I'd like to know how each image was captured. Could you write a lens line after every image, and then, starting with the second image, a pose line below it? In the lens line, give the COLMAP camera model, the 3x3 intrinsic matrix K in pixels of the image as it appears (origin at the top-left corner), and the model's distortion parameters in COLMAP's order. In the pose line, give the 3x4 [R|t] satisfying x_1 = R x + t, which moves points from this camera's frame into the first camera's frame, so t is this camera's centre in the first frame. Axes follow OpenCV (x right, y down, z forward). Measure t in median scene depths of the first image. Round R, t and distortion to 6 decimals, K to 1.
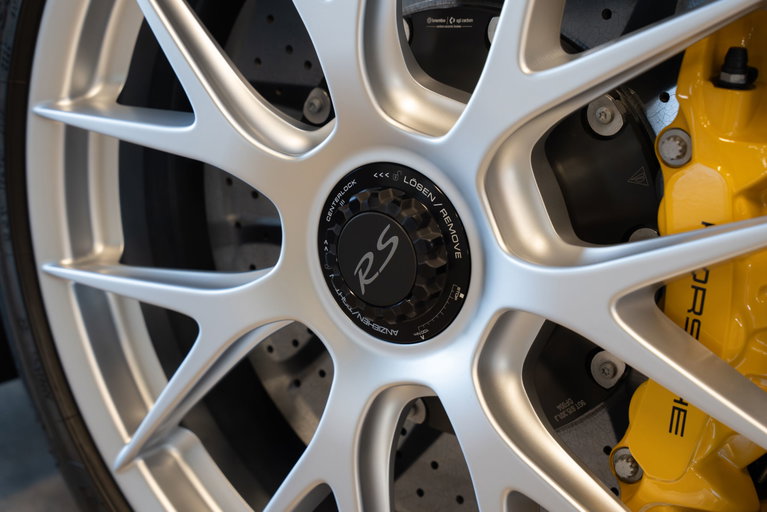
lens RADIAL K [[1378.9, 0, 381.2], [0, 1378.9, 251.5], [0, 0, 1]] dist [0.197248, 0.000000]
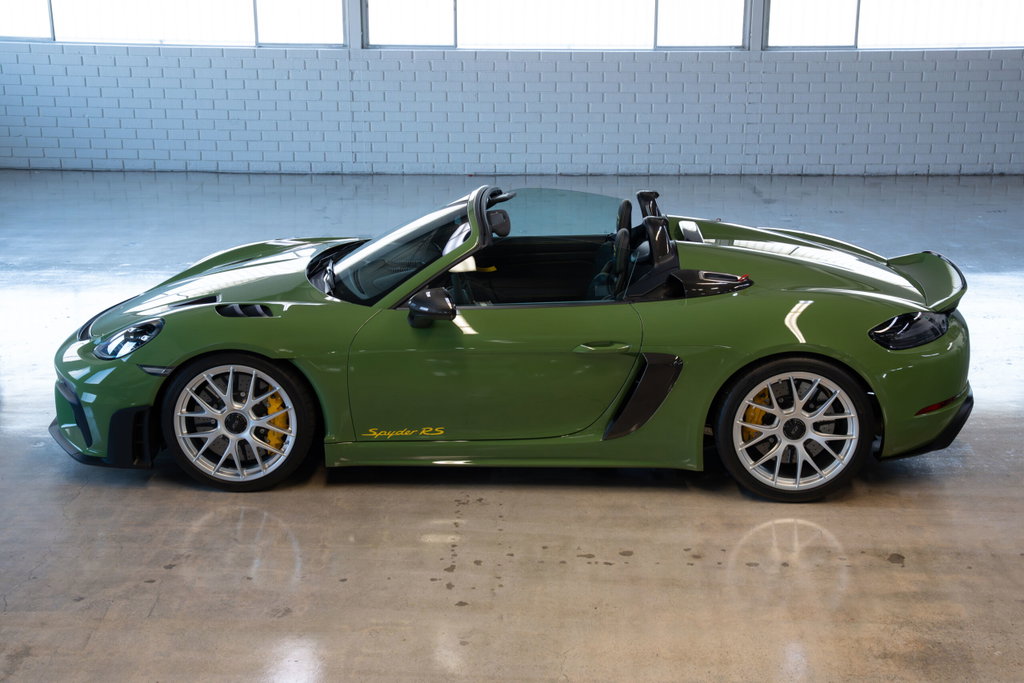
lens RADIAL K [[1449.5, 0, 512.3], [0, 1449.5, 343.2], [0, 0, 1]] dist [0.122374, 0.000000]
pose [[0.842255, -0.182284, 0.507325, -2.995286], [0.189285, 0.981175, 0.038292, -0.499505], [-0.504755, 0.063777, 0.860903, -7.523666]]
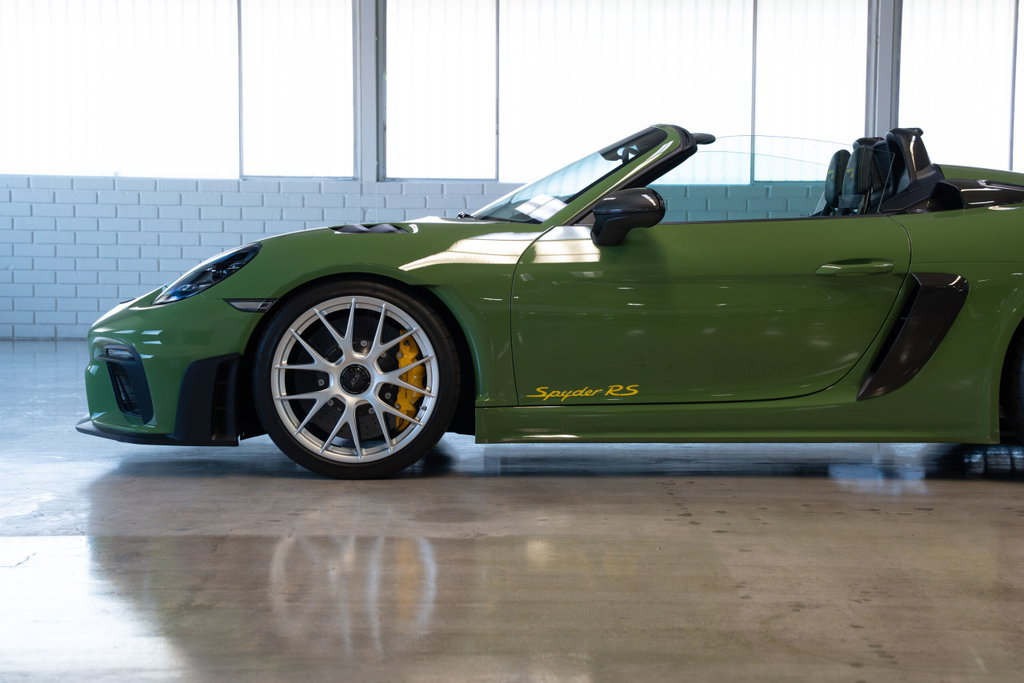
lens RADIAL K [[1900.6, 0, 519.0], [0, 1900.6, 333.9], [0, 0, 1]] dist [0.278578, 0.000000]
pose [[0.823549, -0.060341, 0.564027, -4.185445], [0.196160, 0.963275, -0.183364, 1.513068], [-0.532249, 0.261649, 0.805140, -6.283696]]
